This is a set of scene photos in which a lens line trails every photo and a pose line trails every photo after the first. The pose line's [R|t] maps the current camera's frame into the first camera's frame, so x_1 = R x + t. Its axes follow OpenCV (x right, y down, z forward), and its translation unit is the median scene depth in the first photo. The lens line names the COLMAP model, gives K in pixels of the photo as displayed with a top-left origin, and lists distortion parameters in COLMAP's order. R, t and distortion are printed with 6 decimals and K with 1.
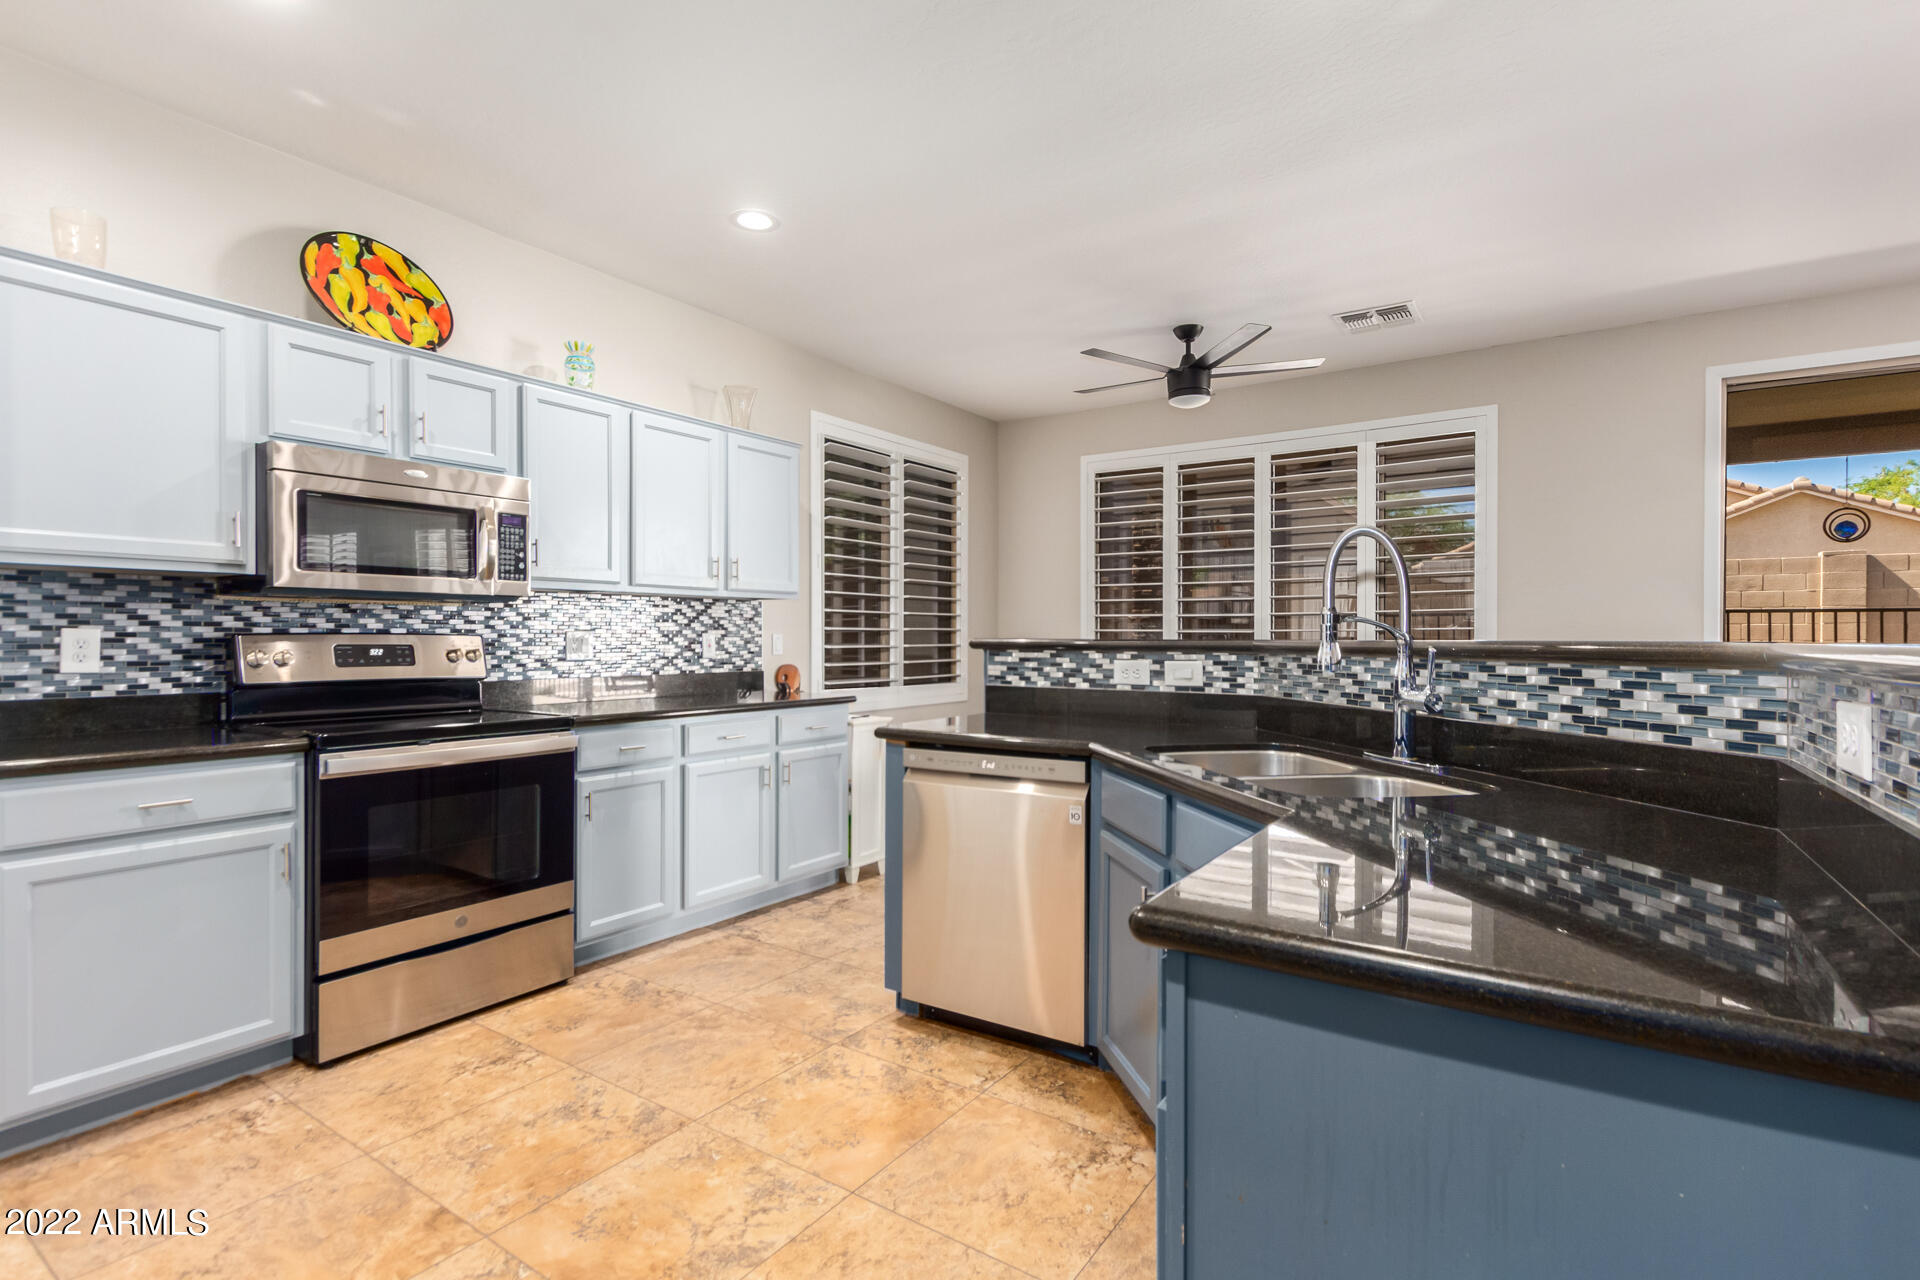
lens RADIAL K [[911.0, 0, 961.8], [0, 911.0, 639.9], [0, 0, 1]] dist [-0.000481, 0.000151]
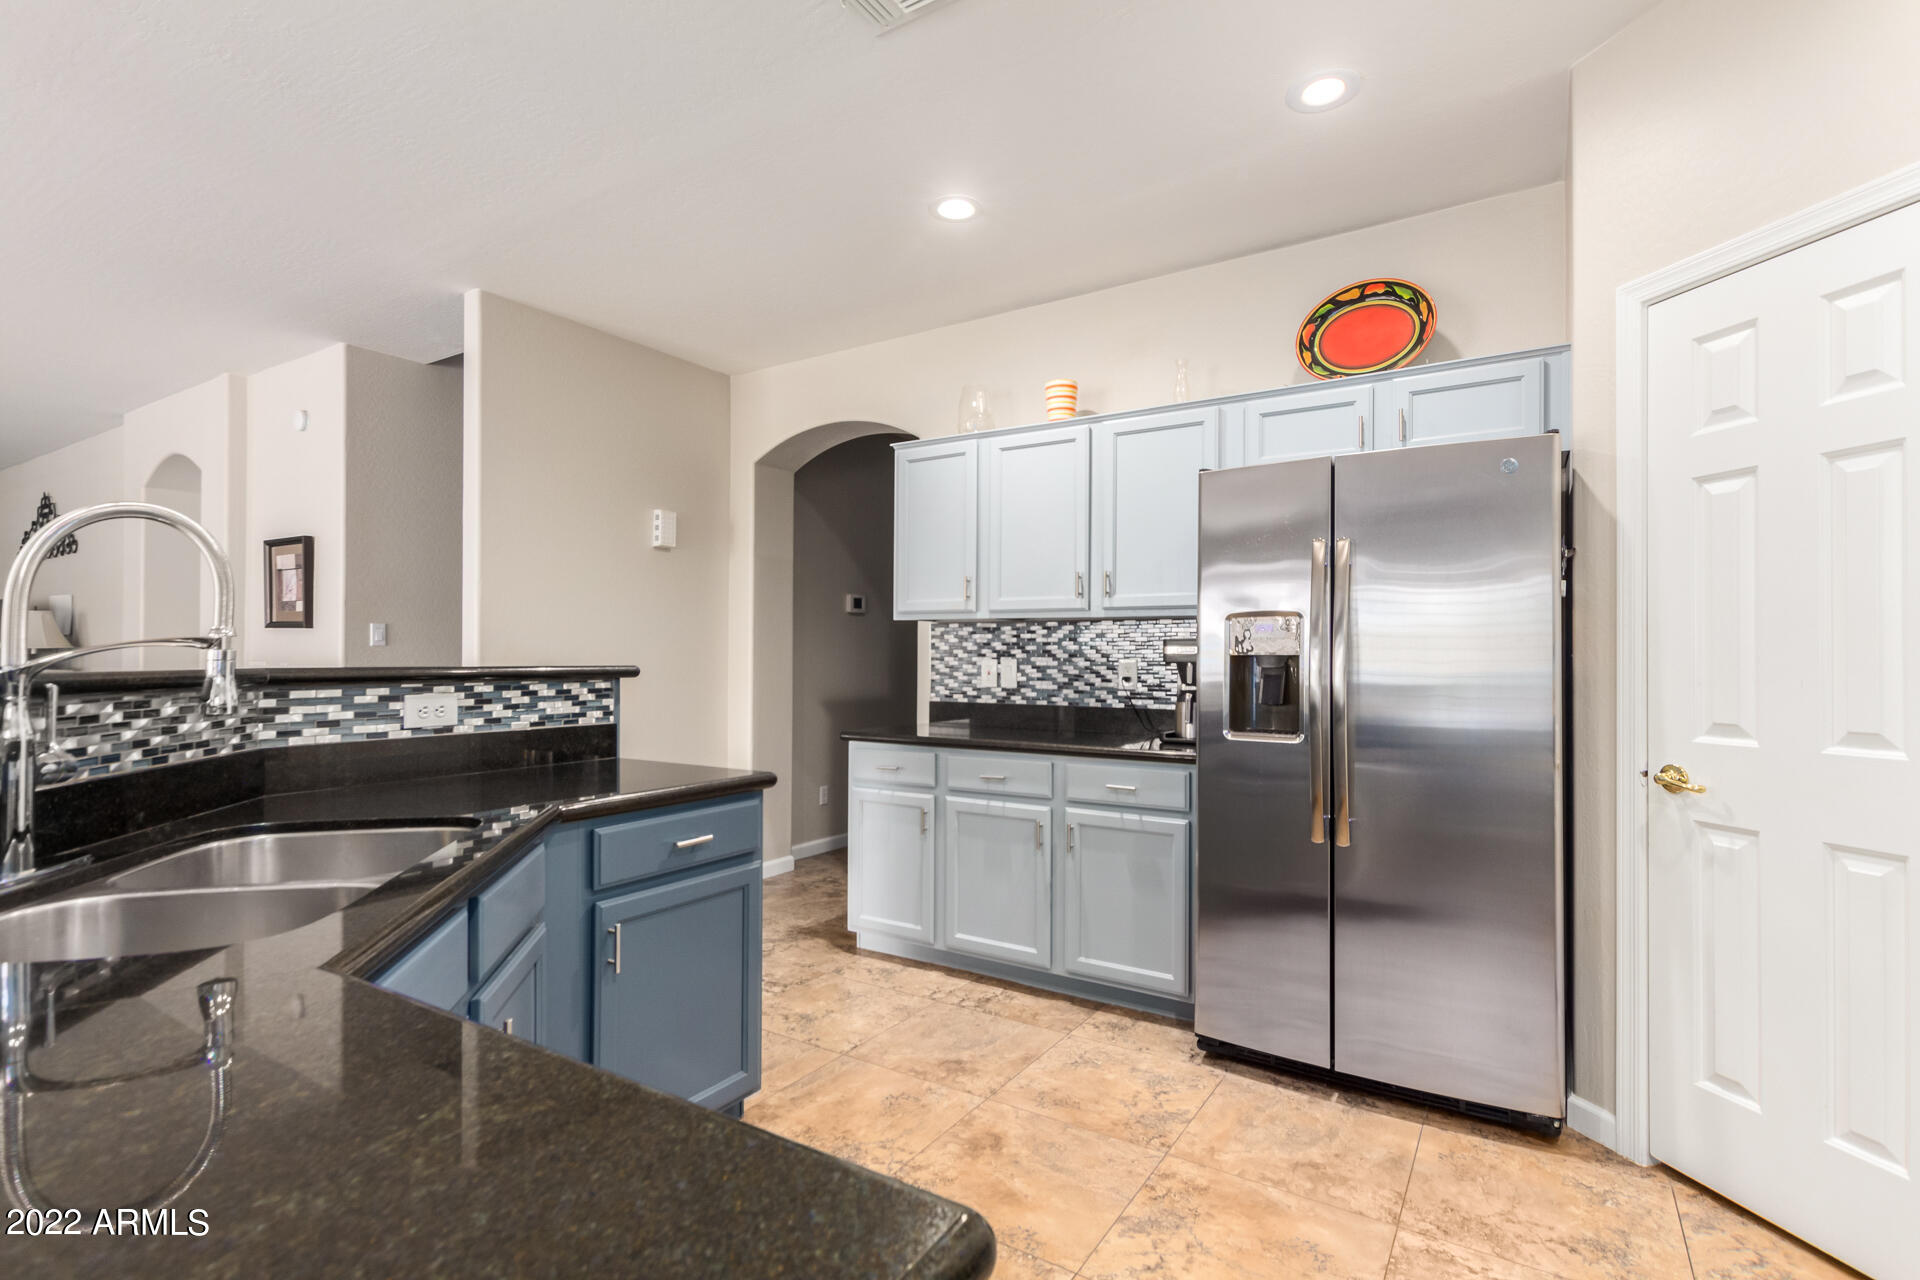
lens RADIAL K [[911.0, 0, 962.3], [0, 911.0, 646.4], [0, 0, 1]] dist [-0.000481, 0.000151]
pose [[-0.999837, 0.001594, -0.017989, -0.156125], [0.001716, 0.999976, -0.006763, -0.015961], [0.017978, -0.006792, -0.999815, 1.953335]]
